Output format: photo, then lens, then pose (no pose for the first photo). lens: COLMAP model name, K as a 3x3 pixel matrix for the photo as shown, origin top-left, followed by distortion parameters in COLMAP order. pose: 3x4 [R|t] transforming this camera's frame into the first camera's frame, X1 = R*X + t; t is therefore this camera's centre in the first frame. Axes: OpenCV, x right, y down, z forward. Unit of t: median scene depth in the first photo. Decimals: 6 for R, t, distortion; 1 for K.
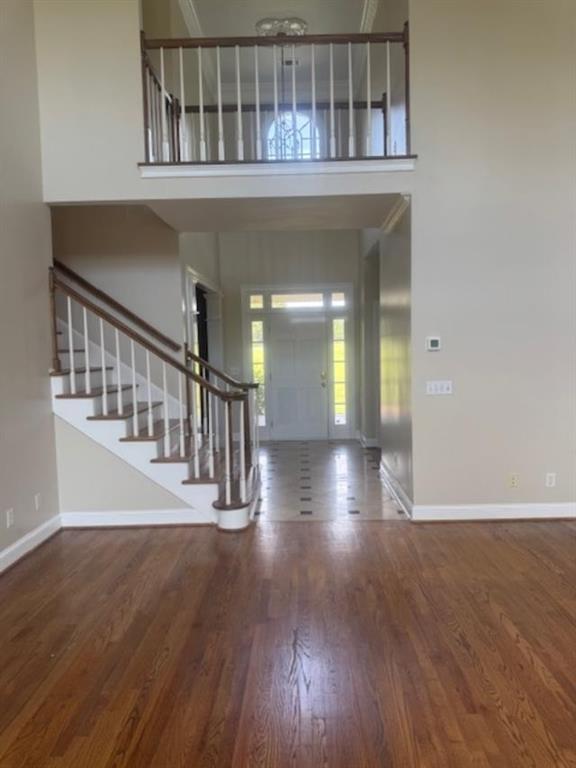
lens RADIAL K [[552.2, 0, 289.5], [0, 552.2, 385.2], [0, 0, 1]] dist [-0.000095, -0.007794]
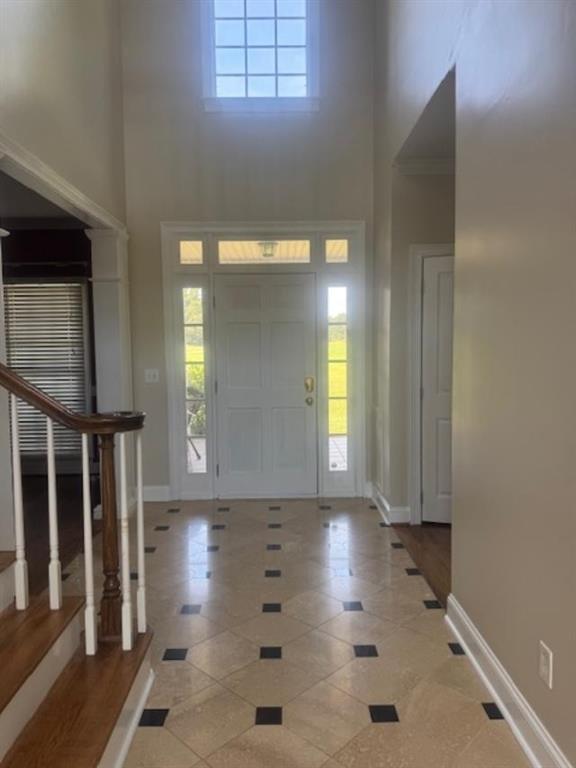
lens RADIAL K [[552.2, 0, 287.7], [0, 552.2, 383.0], [0, 0, 1]] dist [-0.000095, -0.007794]
pose [[0.998688, 0.010842, 0.050056, 0.010720], [-0.010688, 0.999937, -0.003346, -0.017898], [-0.050089, 0.002807, 0.998741, 0.437861]]
